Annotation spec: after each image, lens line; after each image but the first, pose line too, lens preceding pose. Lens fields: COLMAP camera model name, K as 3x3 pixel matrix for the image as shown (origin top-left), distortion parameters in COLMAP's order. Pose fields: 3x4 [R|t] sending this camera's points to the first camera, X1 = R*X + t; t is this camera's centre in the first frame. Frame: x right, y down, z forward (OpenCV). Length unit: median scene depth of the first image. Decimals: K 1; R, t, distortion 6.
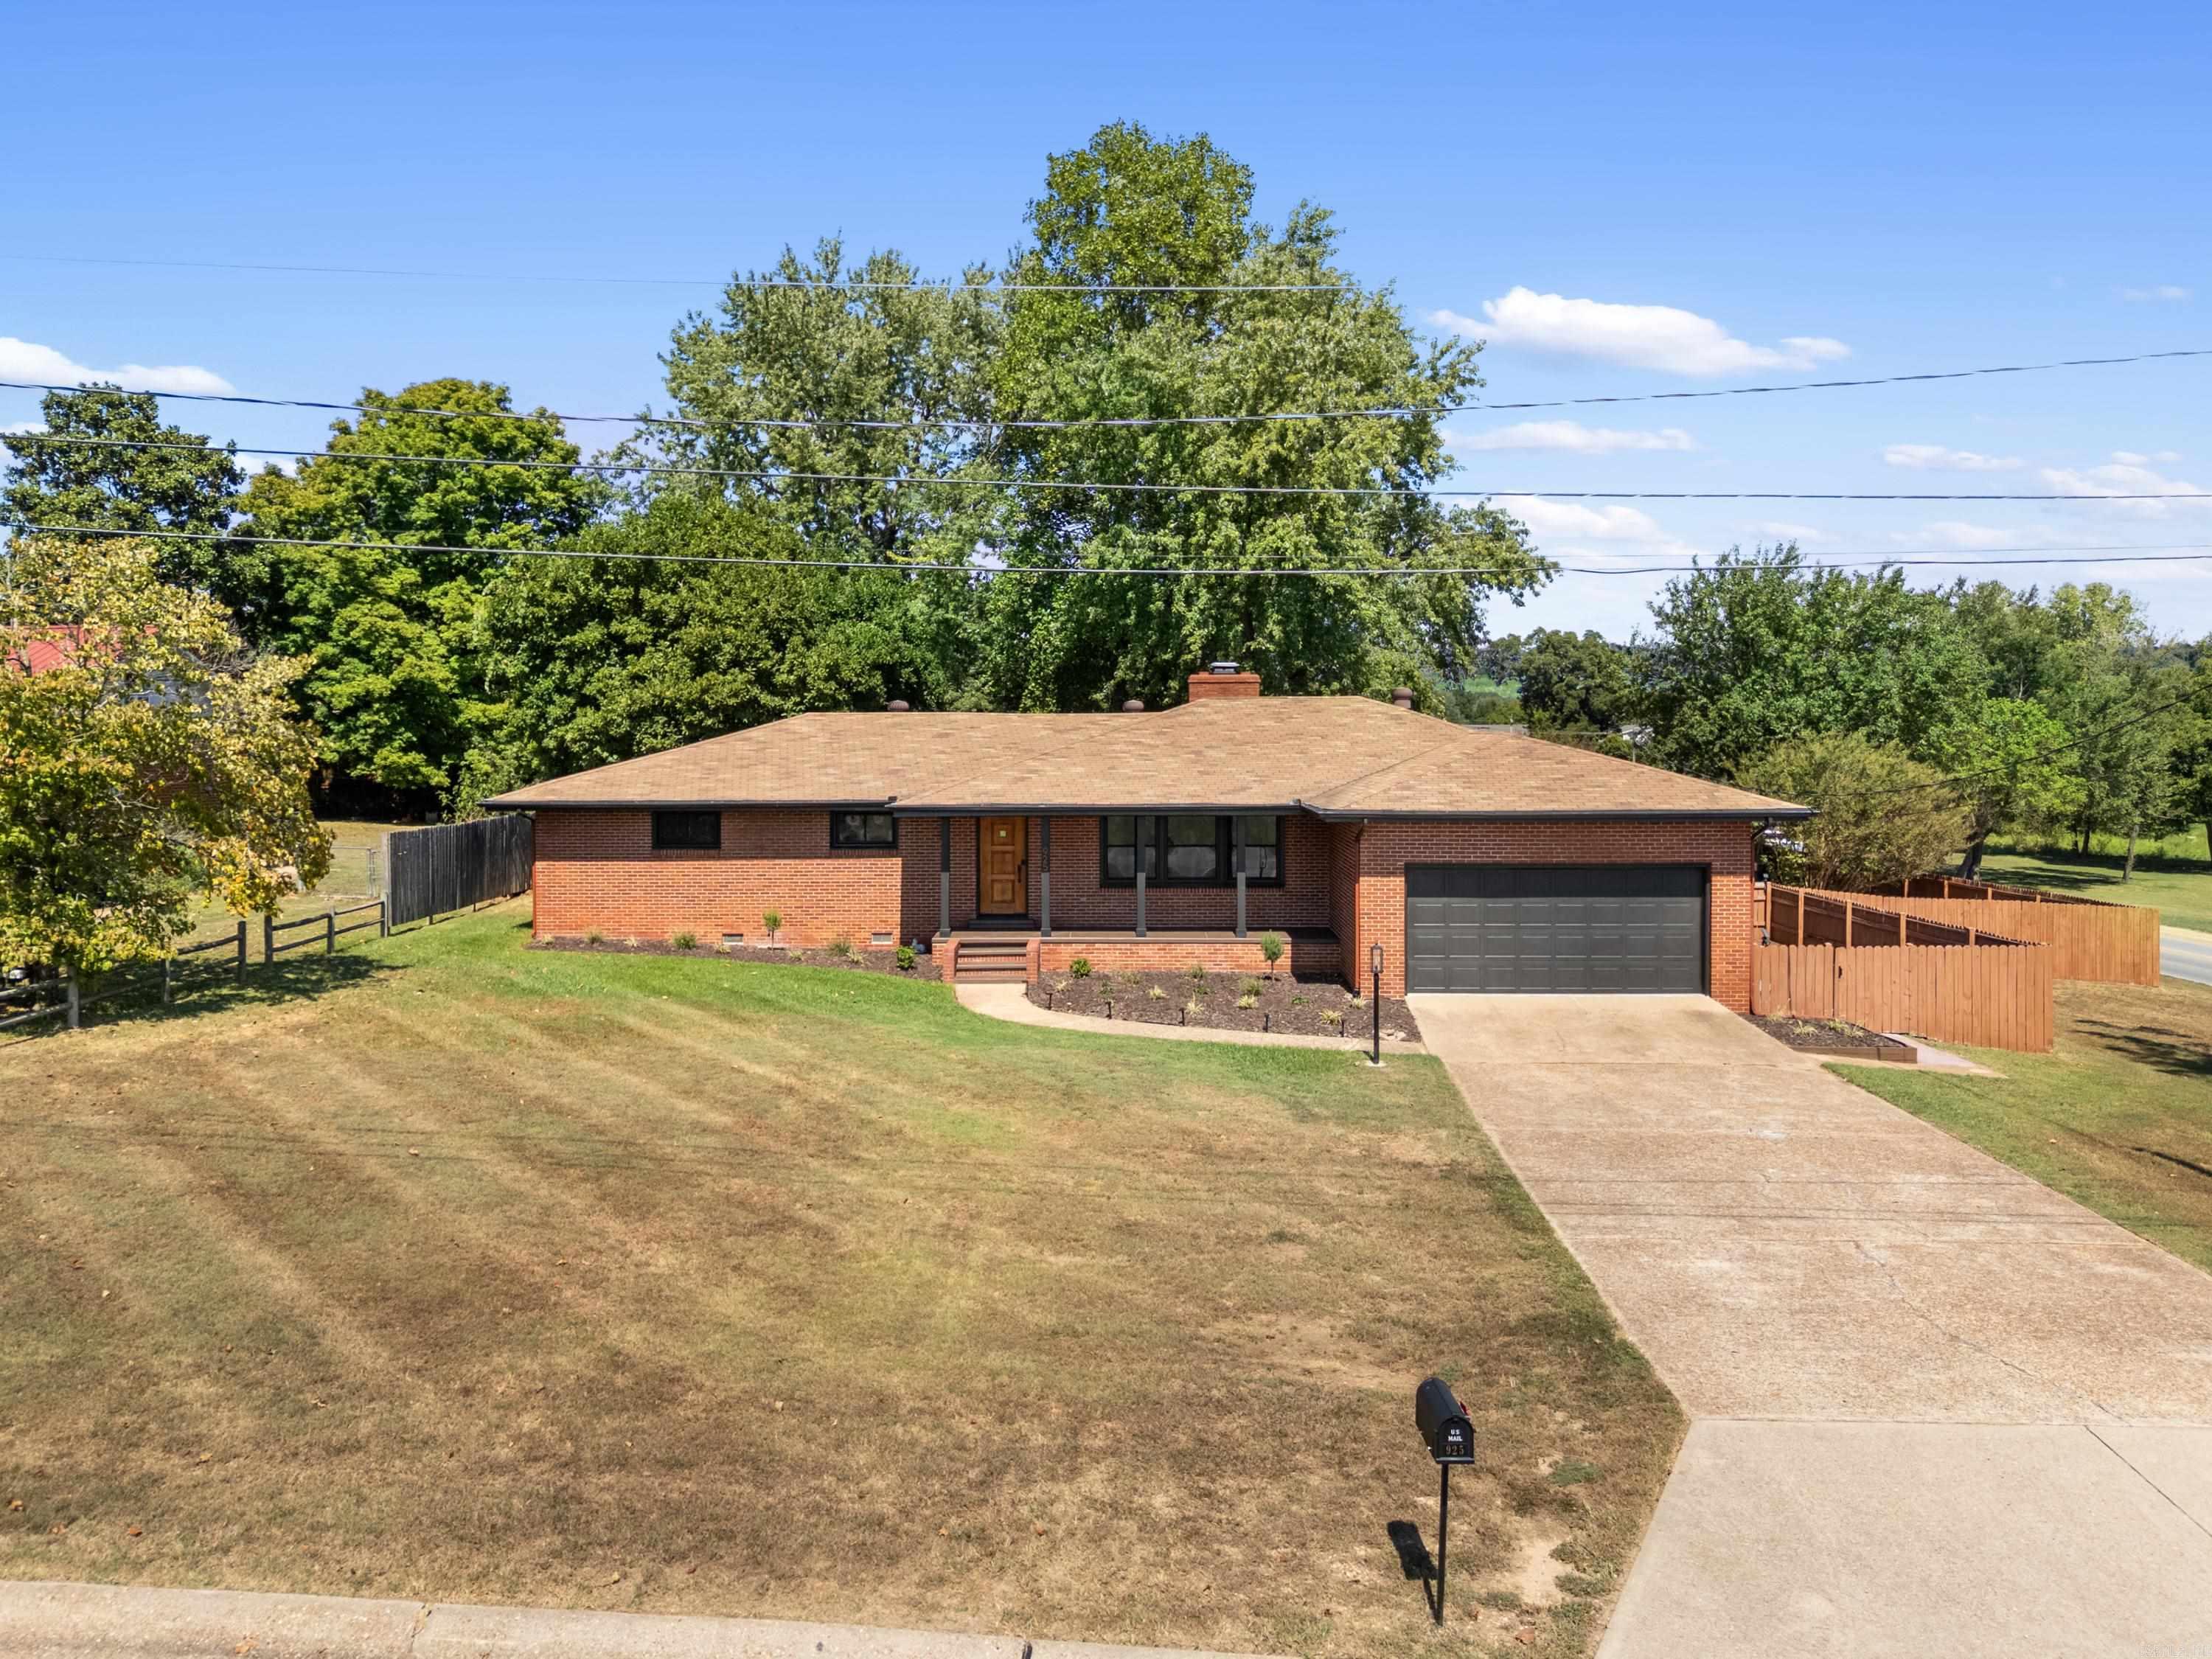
lens RADIAL K [[1643.3, 0, 1105.3], [0, 1643.3, 777.2], [0, 0, 1]] dist [0.071961, -0.080552]
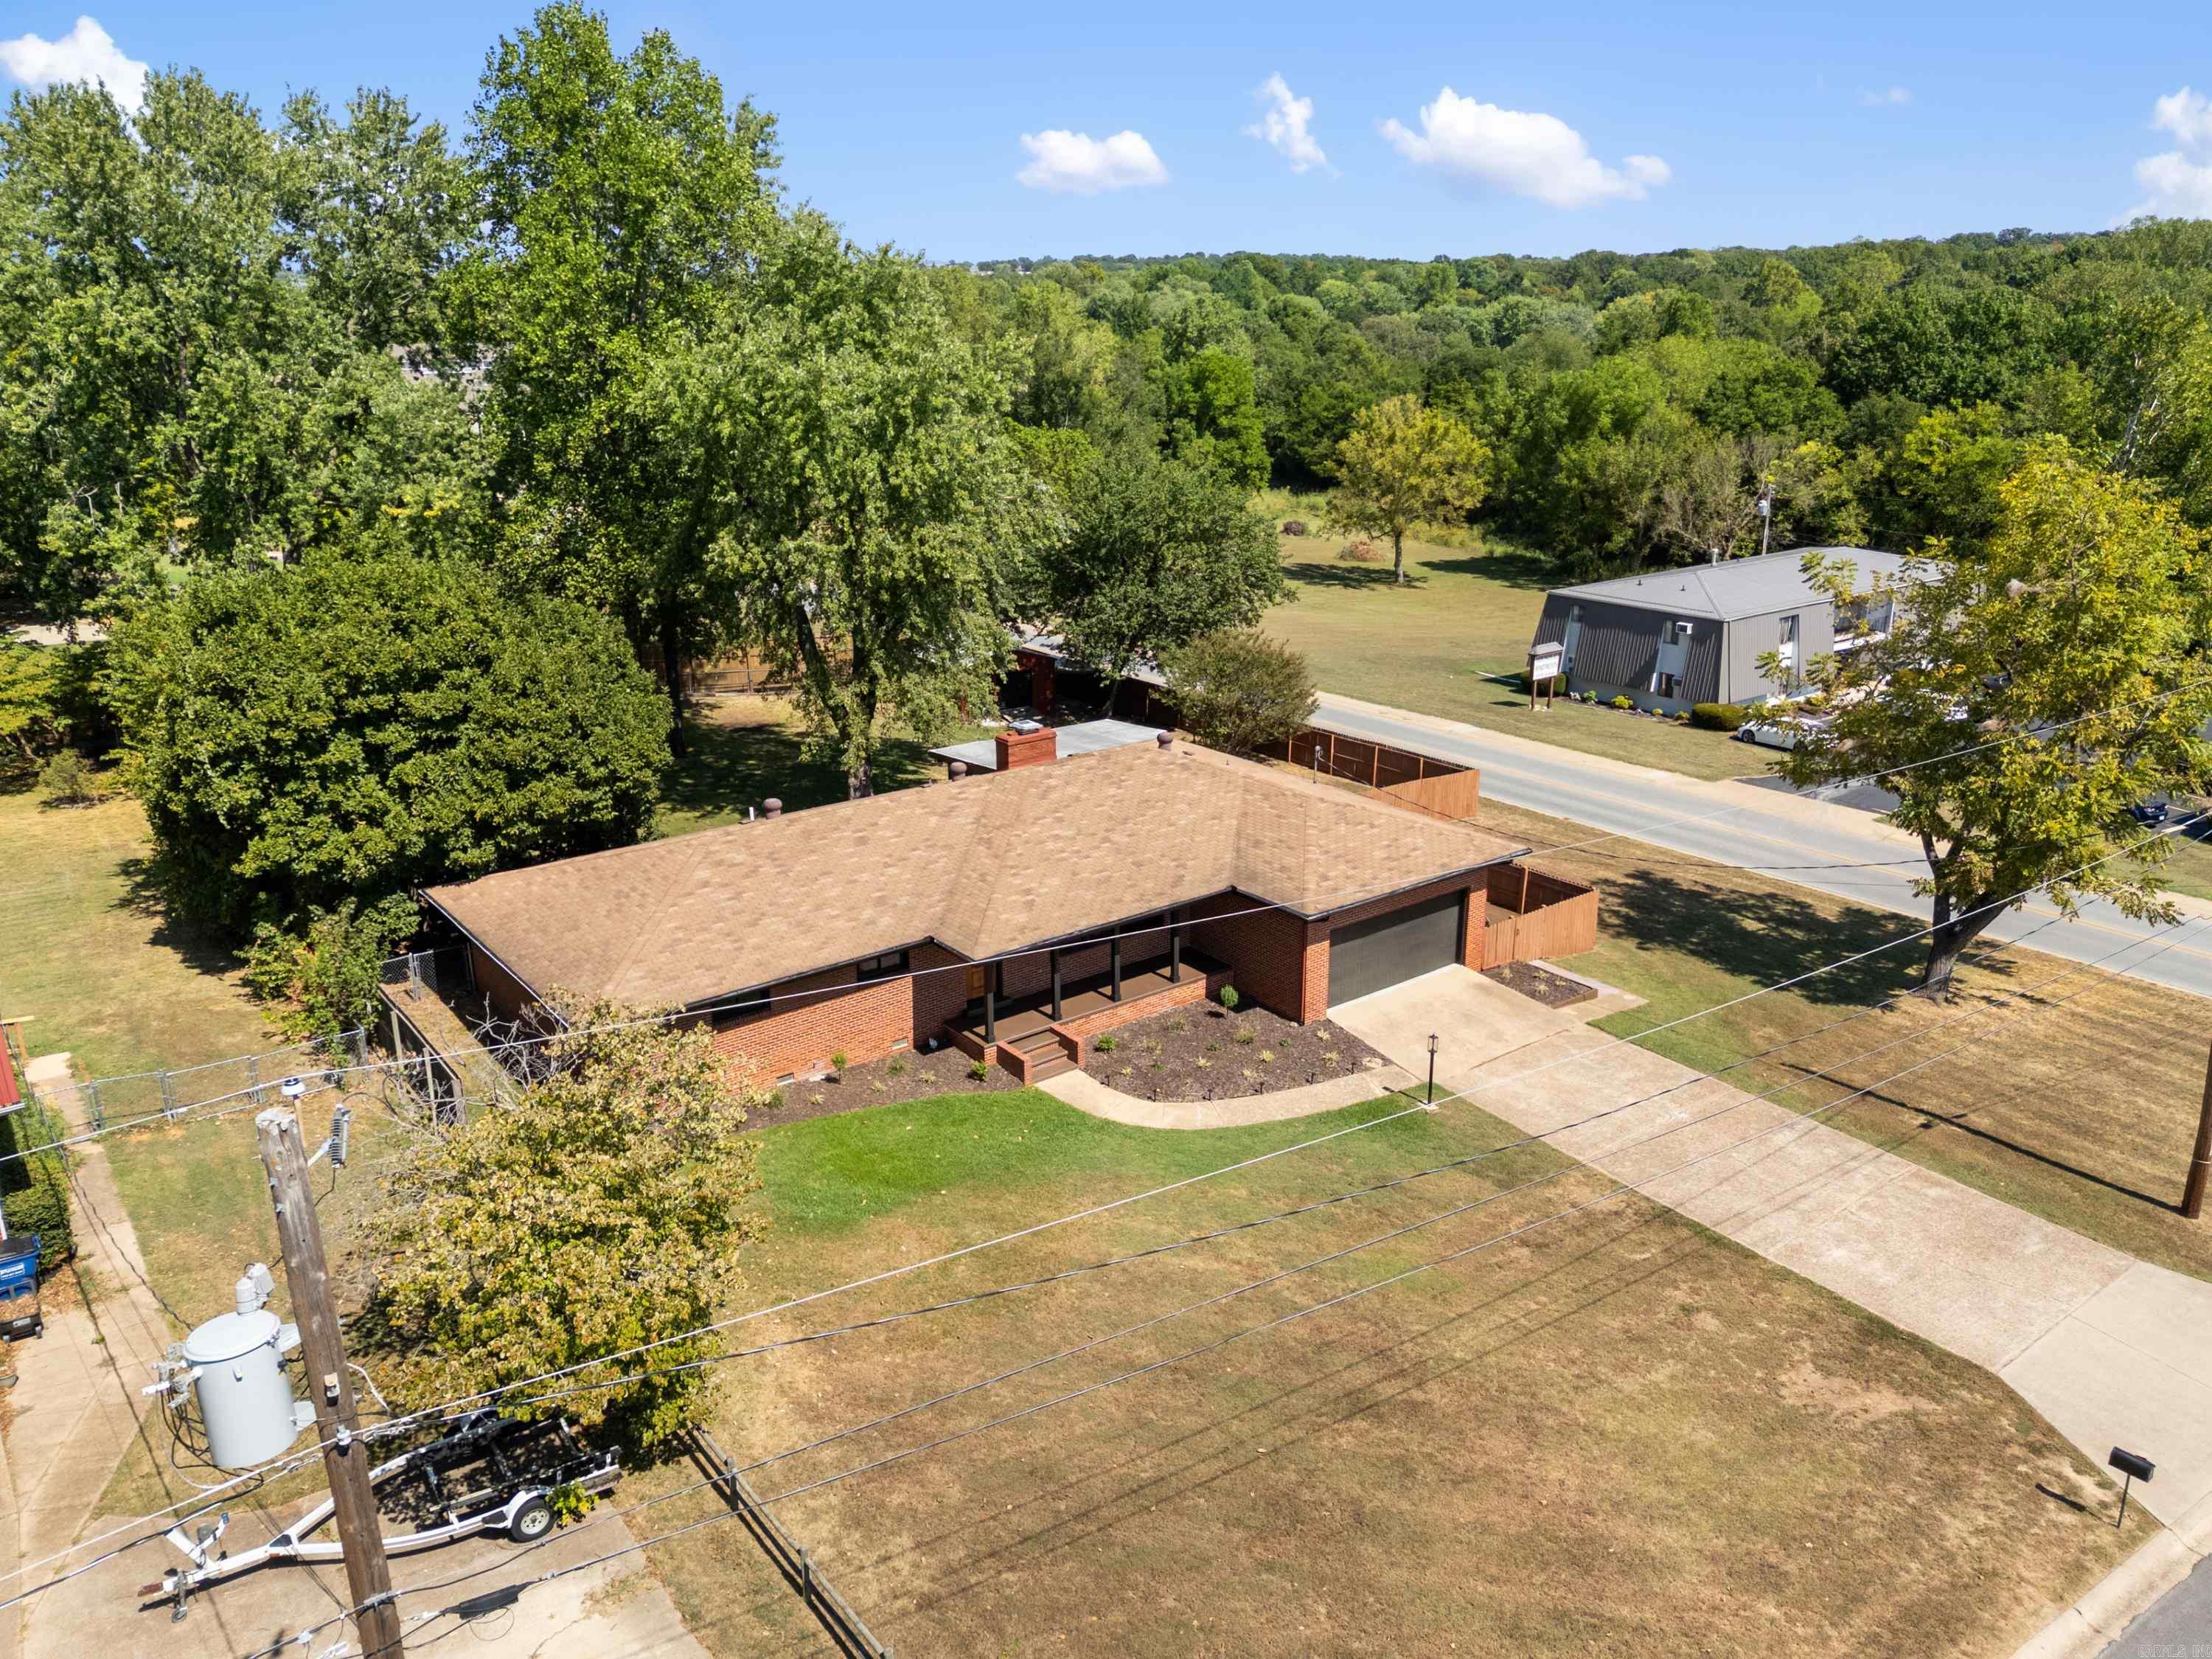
lens RADIAL K [[1643.3, 0, 1105.3], [0, 1643.3, 777.2], [0, 0, 1]] dist [0.071961, -0.080552]
pose [[0.792433, -0.172221, 0.585140, -0.468417], [0.025975, 0.967970, 0.249719, -0.261400], [-0.609405, -0.182687, 0.771525, 0.027159]]
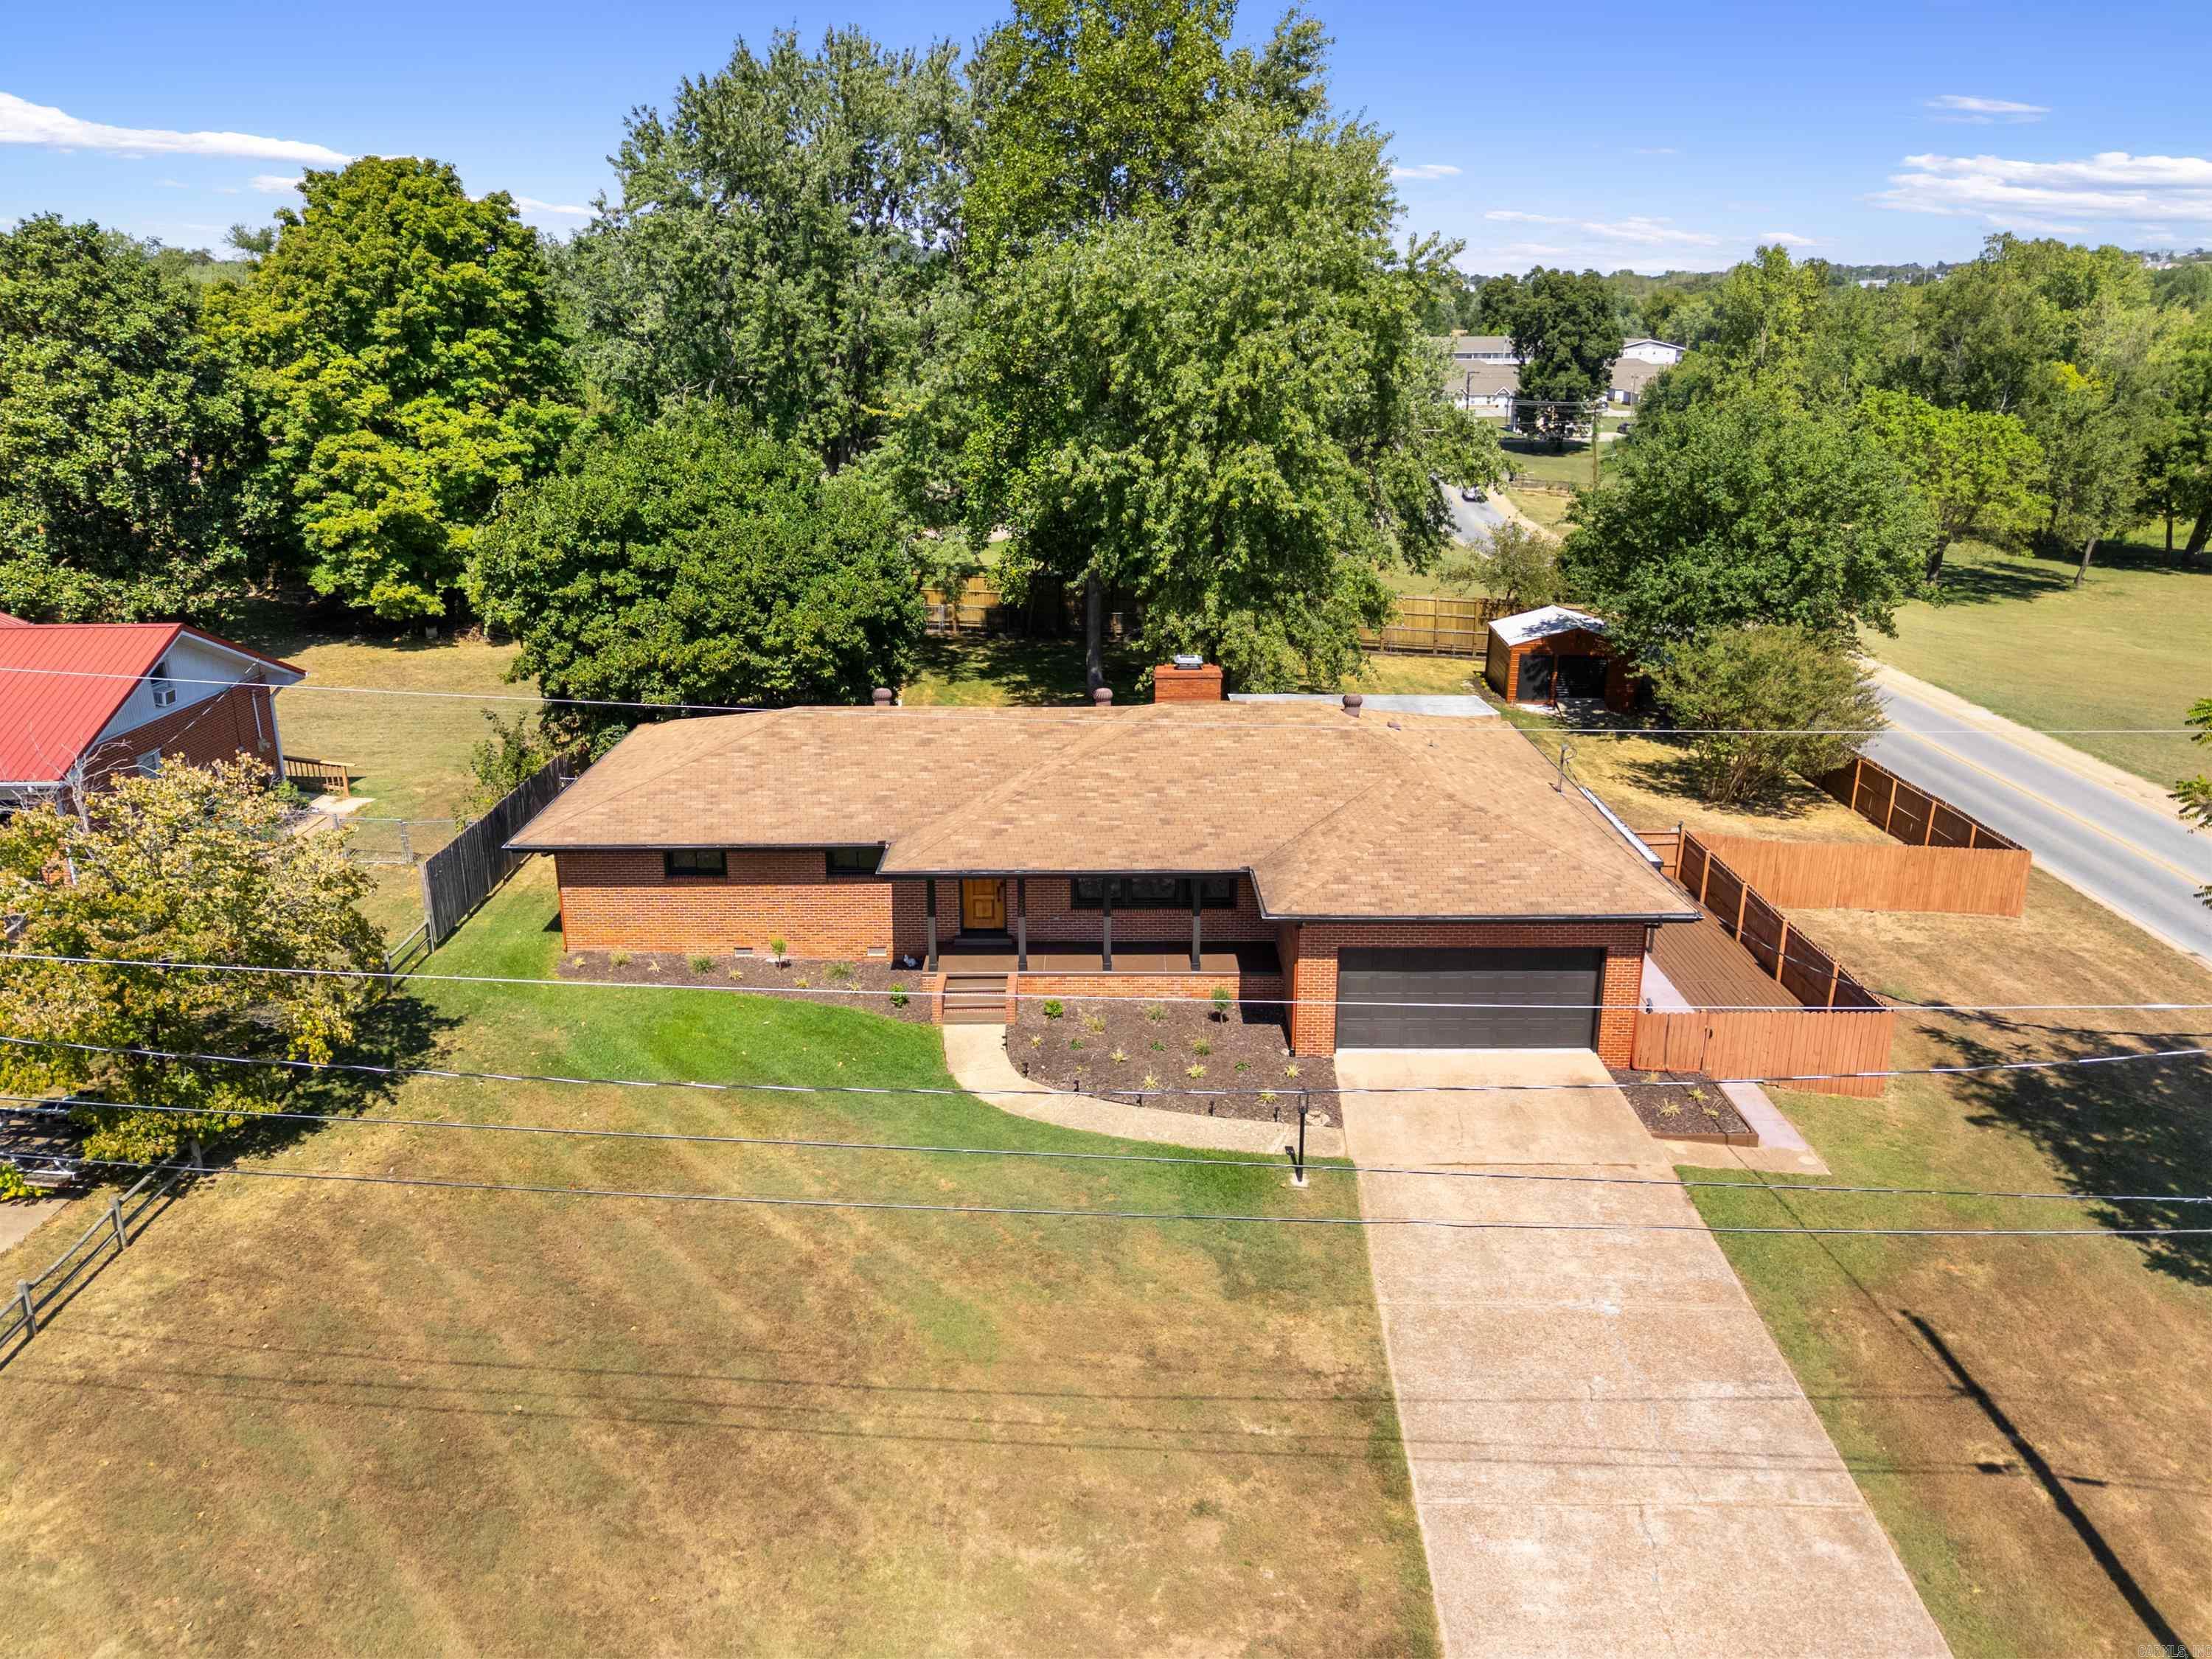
lens RADIAL K [[1616.3, 0, 1105.7], [0, 1616.3, 840.4], [0, 0, 1]] dist [0.071229, -0.073154]
pose [[0.999950, -0.002515, 0.009719, 0.006841], [-0.000321, 0.959608, 0.281342, -0.199080], [-0.010034, -0.281331, 0.959558, -0.027336]]
